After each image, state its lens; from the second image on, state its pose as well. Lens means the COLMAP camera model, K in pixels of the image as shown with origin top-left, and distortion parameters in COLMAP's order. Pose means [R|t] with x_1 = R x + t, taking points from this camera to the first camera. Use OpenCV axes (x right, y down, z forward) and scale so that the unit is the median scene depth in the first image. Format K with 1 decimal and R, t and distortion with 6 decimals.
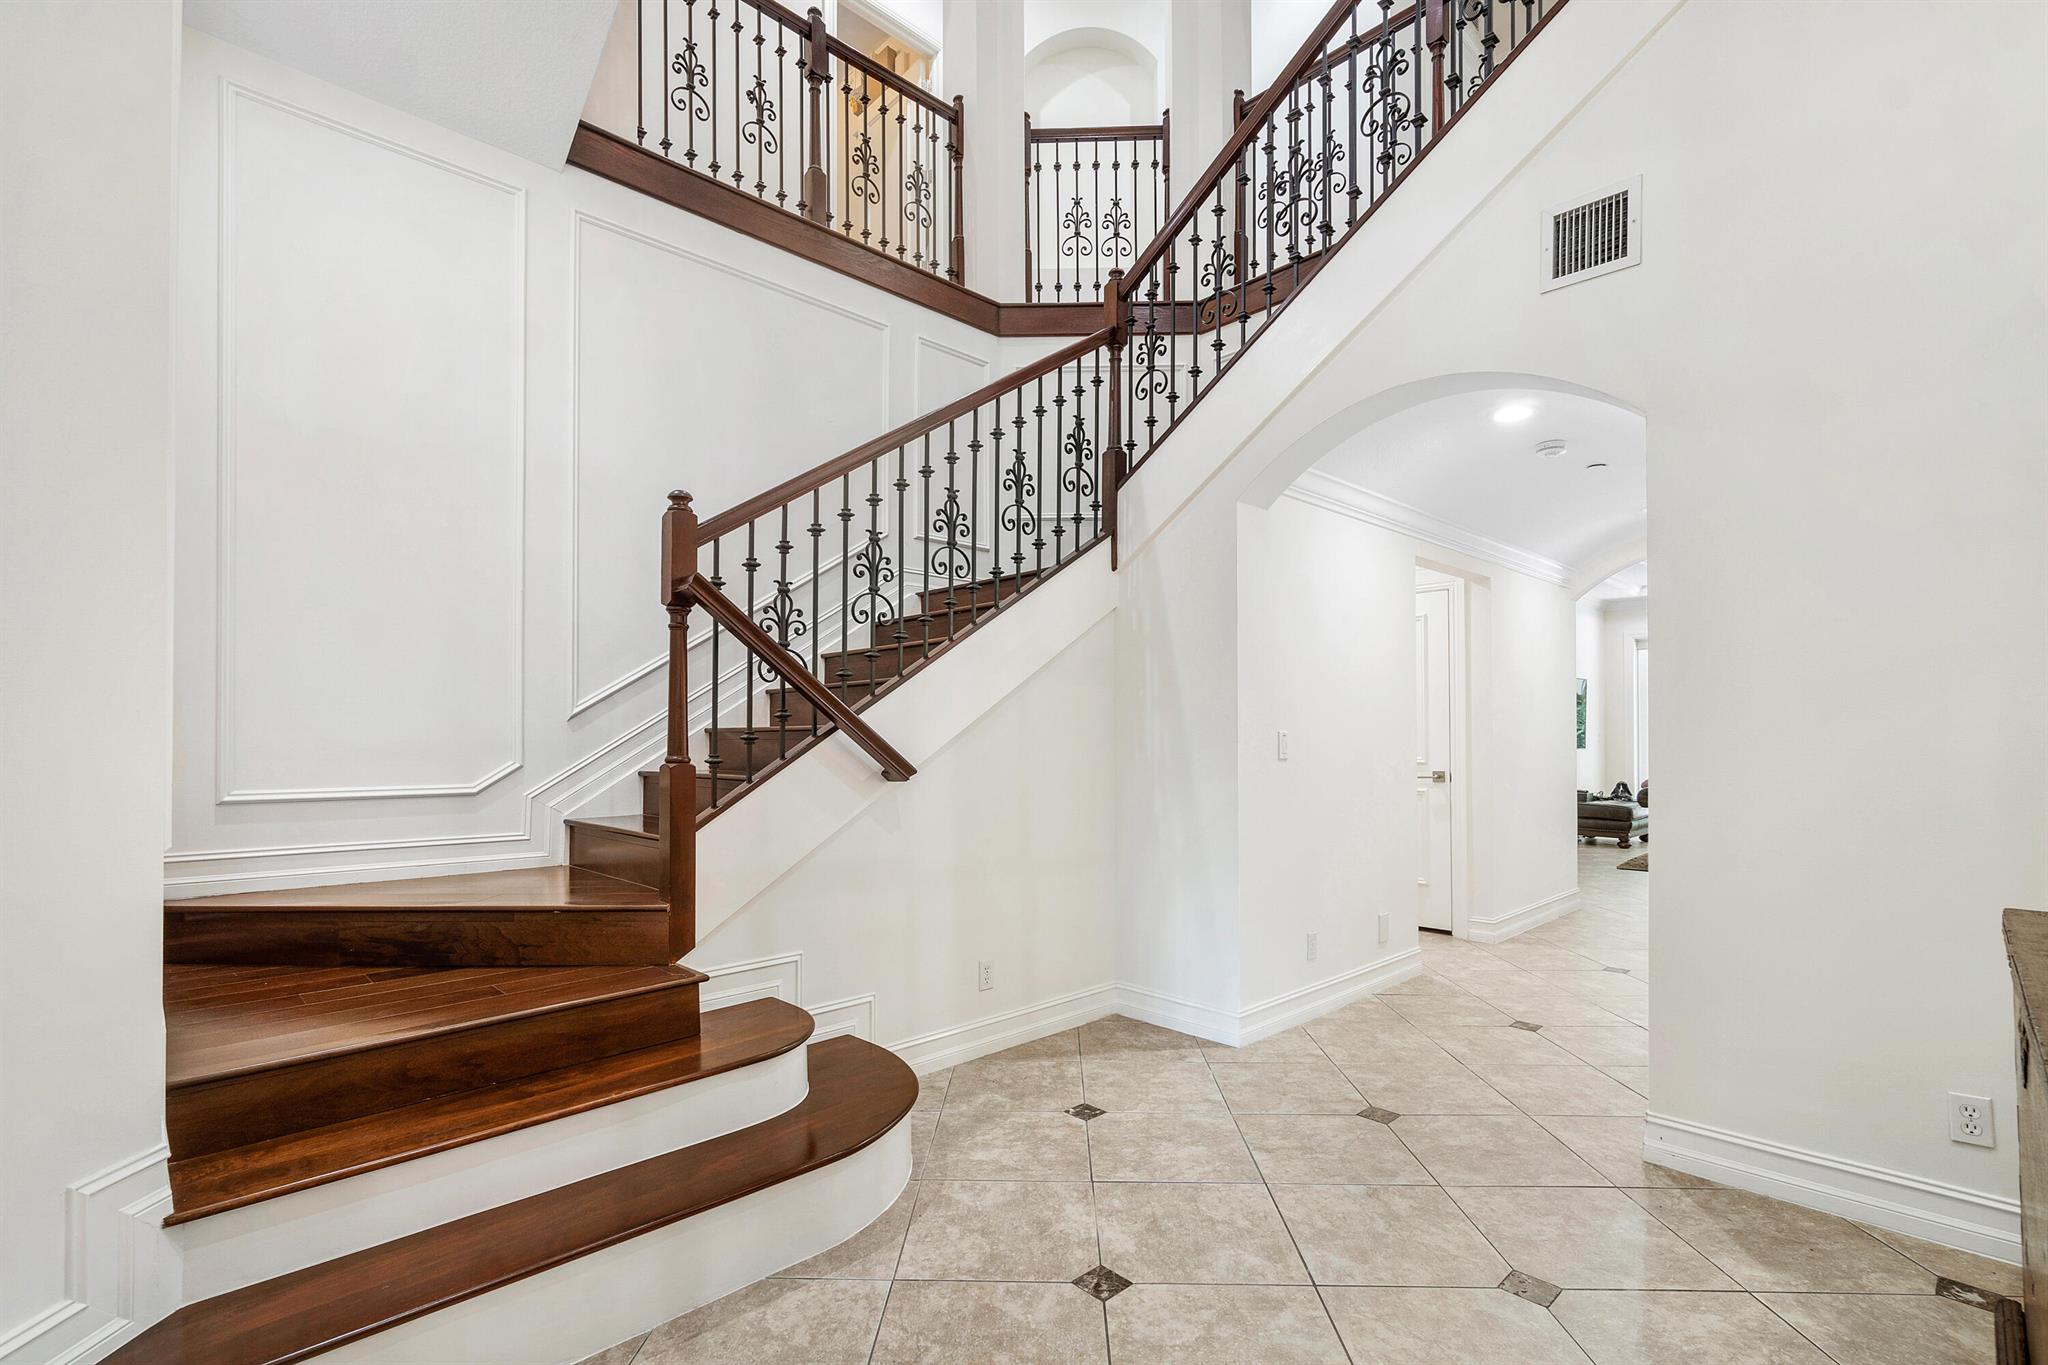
lens RADIAL K [[930.8, 0, 1014.1], [0, 930.8, 722.7], [0, 0, 1]] dist [-0.000252, -0.000089]
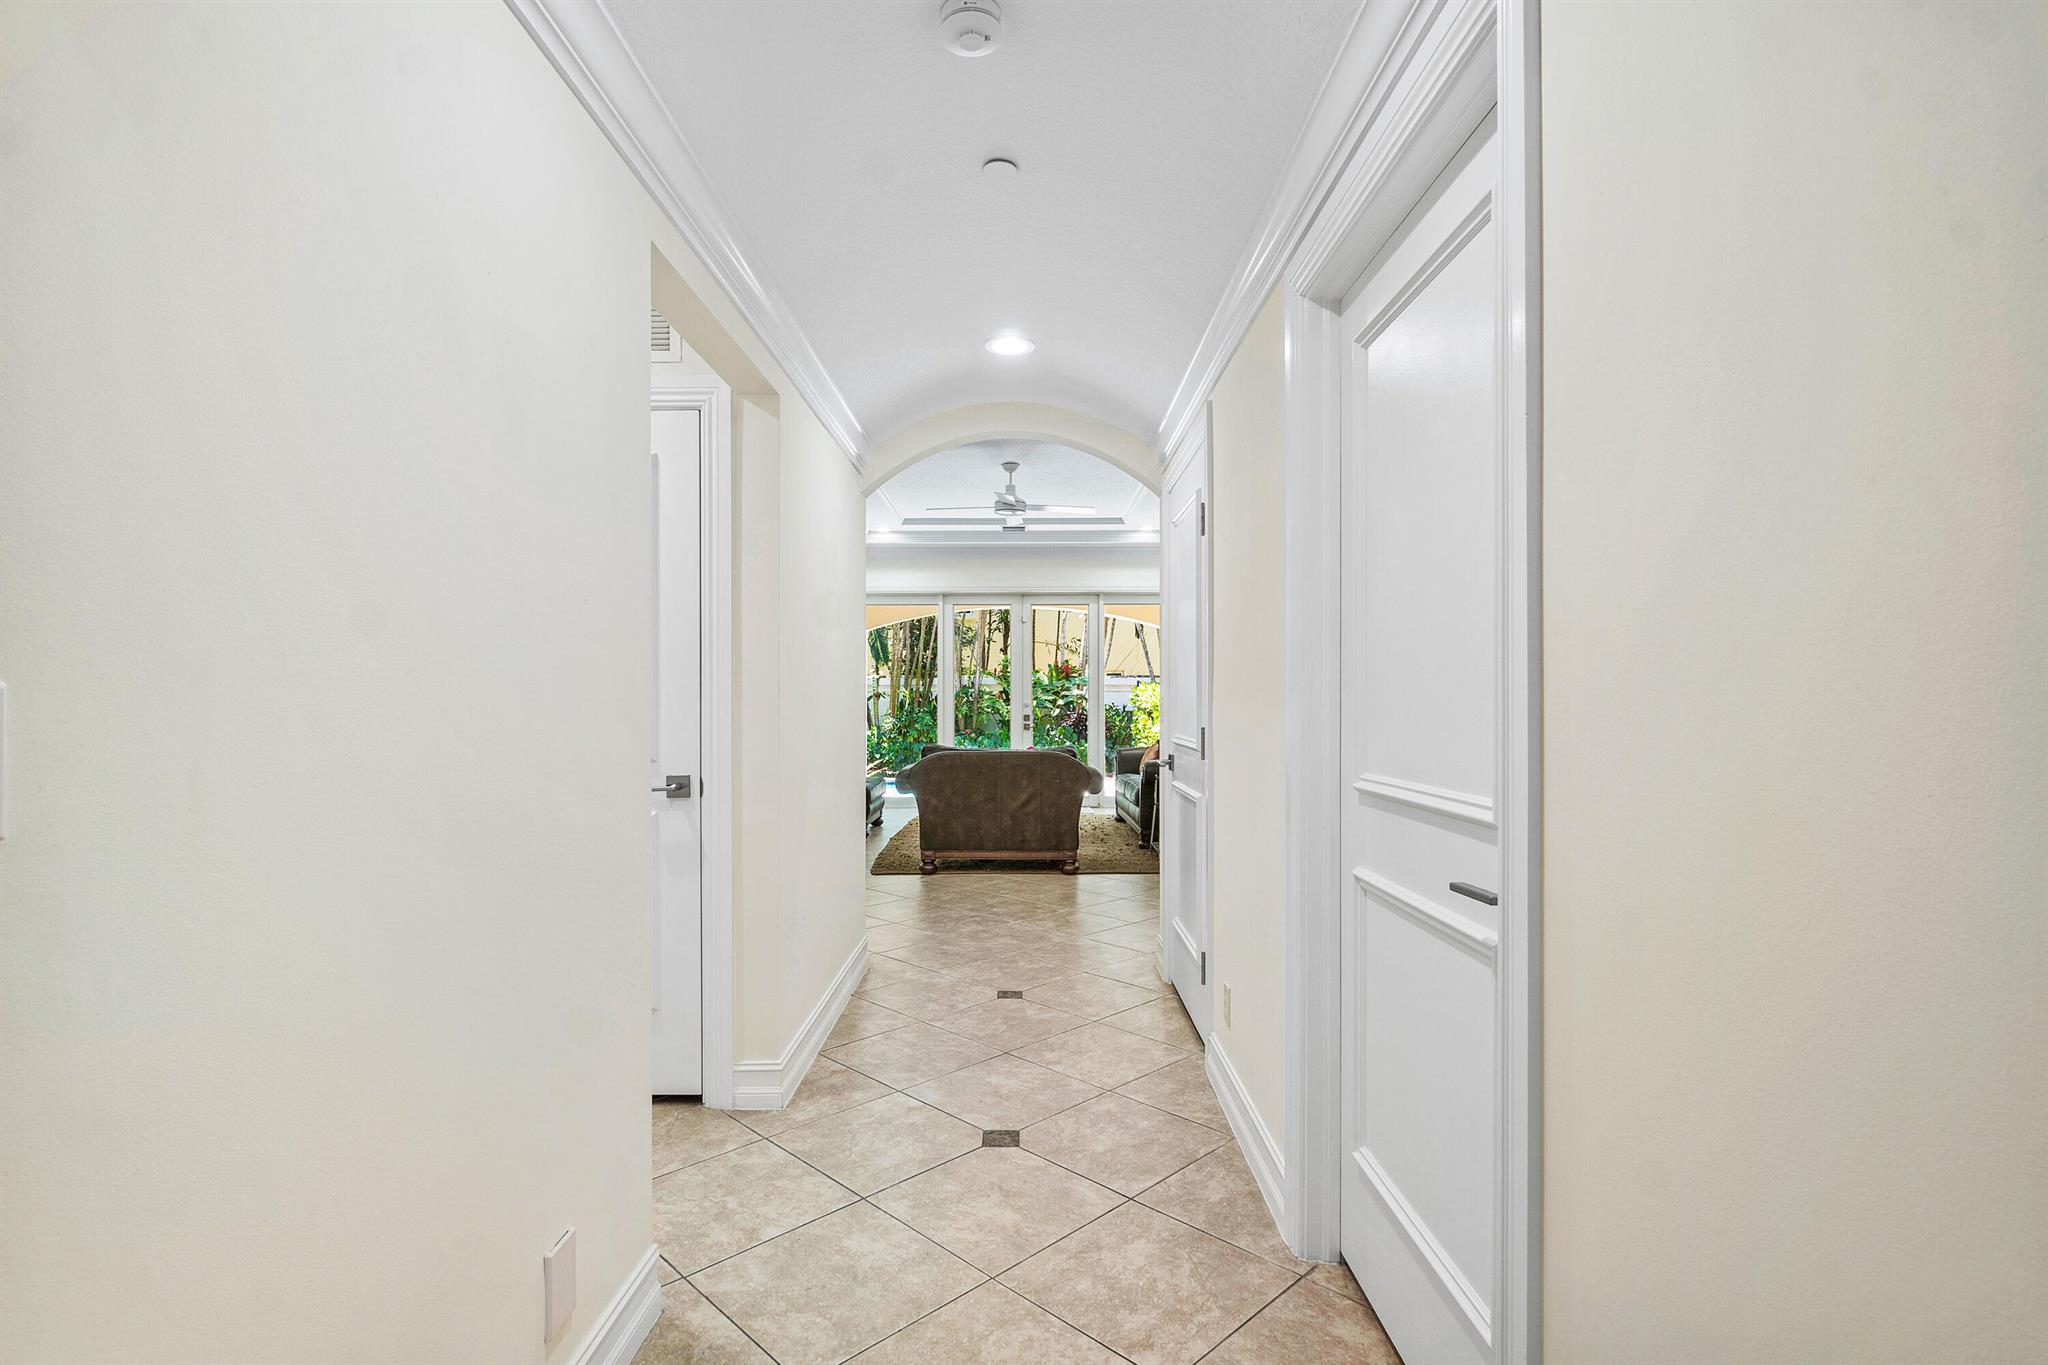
lens RADIAL K [[988.6, 0, 1019.5], [0, 988.6, 698.1], [0, 0, 1]] dist [0.000167, -0.000013]
pose [[0.691211, -0.000900, 0.722653, 0.205829], [-0.006704, 0.999948, 0.007657, 0.005959], [-0.722622, -0.010137, 0.691169, 0.514609]]
